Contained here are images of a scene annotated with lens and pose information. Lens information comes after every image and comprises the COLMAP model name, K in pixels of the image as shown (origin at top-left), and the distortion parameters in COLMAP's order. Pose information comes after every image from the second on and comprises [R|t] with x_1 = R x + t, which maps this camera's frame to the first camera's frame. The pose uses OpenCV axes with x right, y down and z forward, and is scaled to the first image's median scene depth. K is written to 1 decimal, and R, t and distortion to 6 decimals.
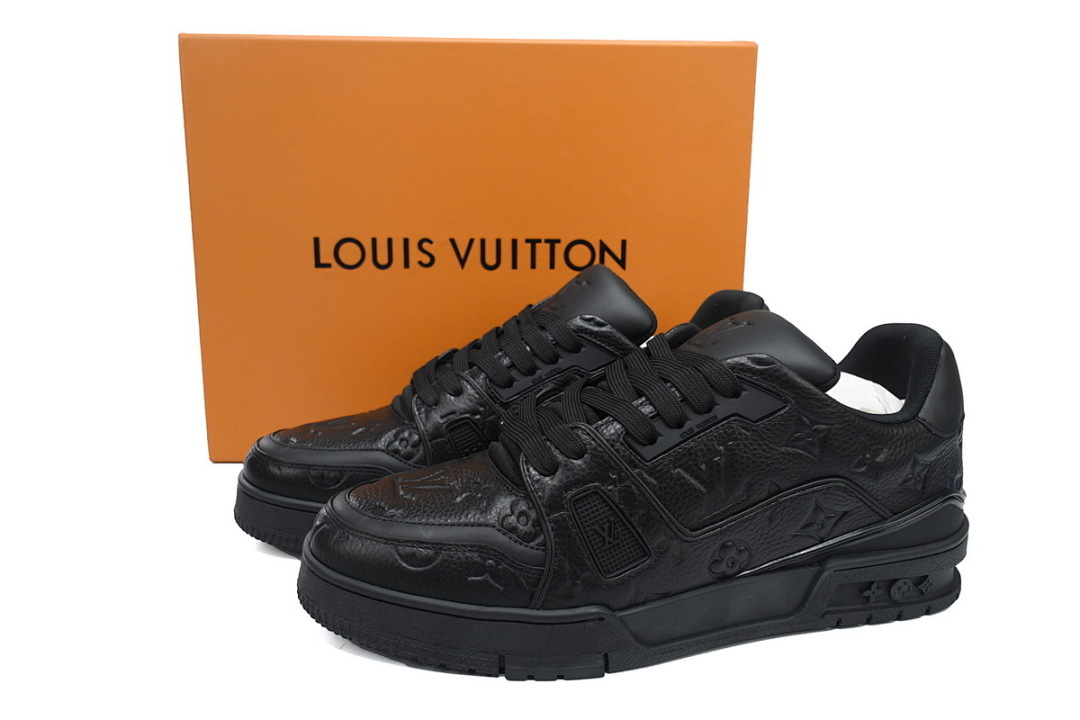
lens RADIAL K [[879.2, 0, 540.2], [0, 879.2, 357.4], [0, 0, 1]] dist [0.006126, -0.001212]
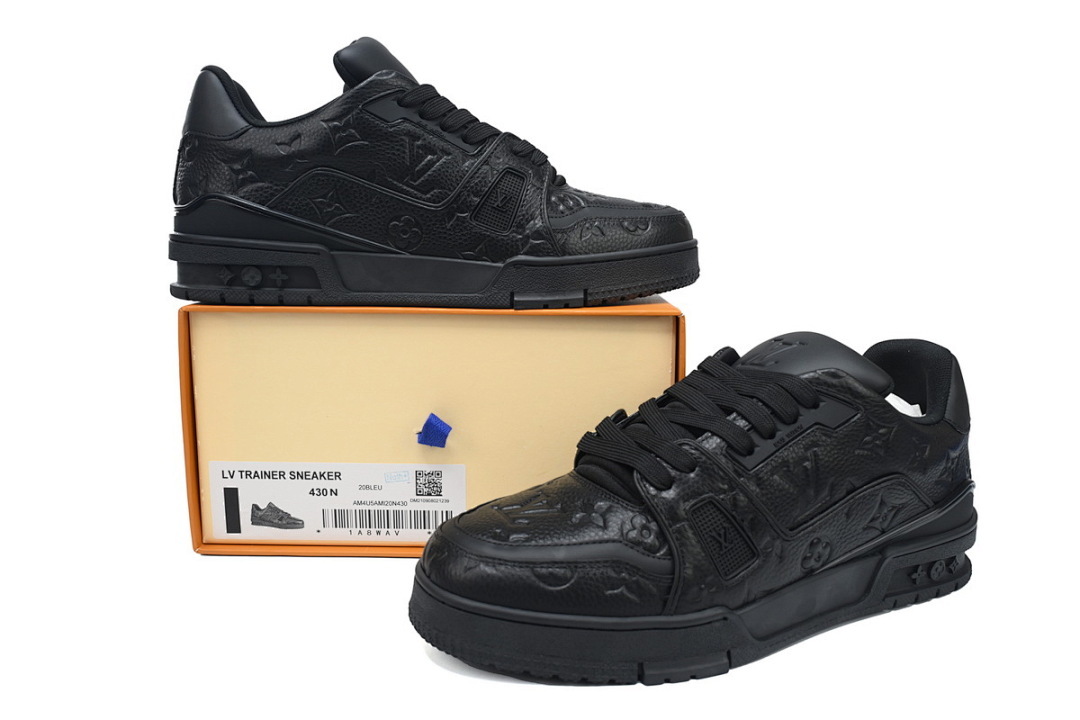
lens RADIAL K [[879.2, 0, 539.2], [0, 879.2, 363.1], [0, 0, 1]] dist [0.006126, -0.001212]
pose [[0.975509, -0.039918, 0.216308, -0.362845], [0.048313, 0.998265, -0.033660, 0.008819], [-0.214589, 0.043286, 0.975745, -0.019389]]
